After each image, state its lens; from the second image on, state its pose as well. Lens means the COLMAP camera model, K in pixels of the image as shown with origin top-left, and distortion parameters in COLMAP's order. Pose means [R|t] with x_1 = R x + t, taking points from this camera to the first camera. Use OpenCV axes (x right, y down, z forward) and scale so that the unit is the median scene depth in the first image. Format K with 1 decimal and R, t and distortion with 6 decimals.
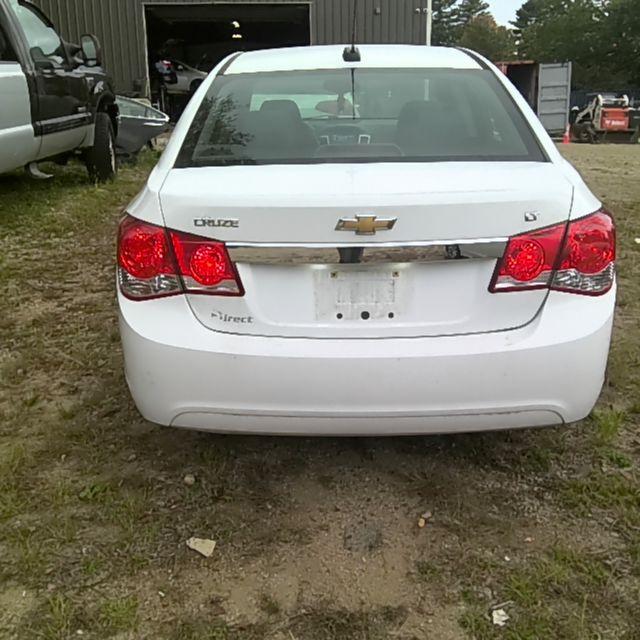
lens RADIAL K [[693.0, 0, 316.2], [0, 693.0, 319.9], [0, 0, 1]] dist [0.050835, 0.000000]
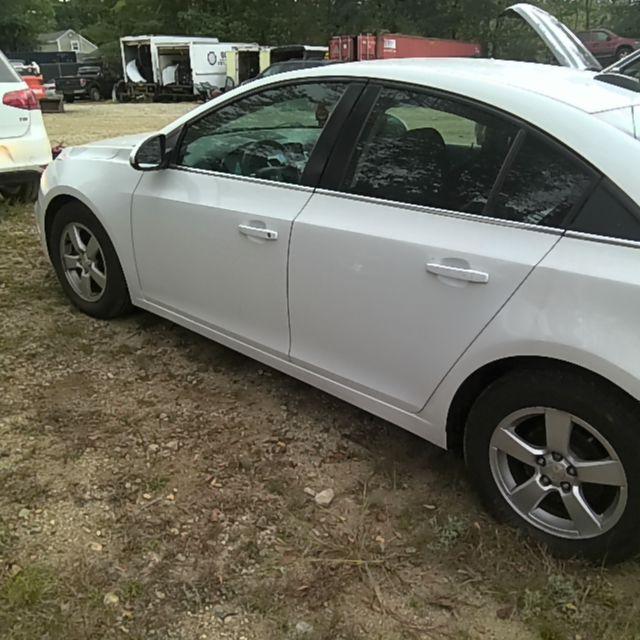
lens RADIAL K [[693.0, 0, 348.6], [0, 693.0, 311.1], [0, 0, 1]] dist [0.050835, 0.000000]
pose [[0.652118, -0.251102, 0.715326, -1.273060], [0.225021, 0.965143, 0.133658, -0.425736], [-0.723953, 0.073802, 0.685890, 0.937324]]
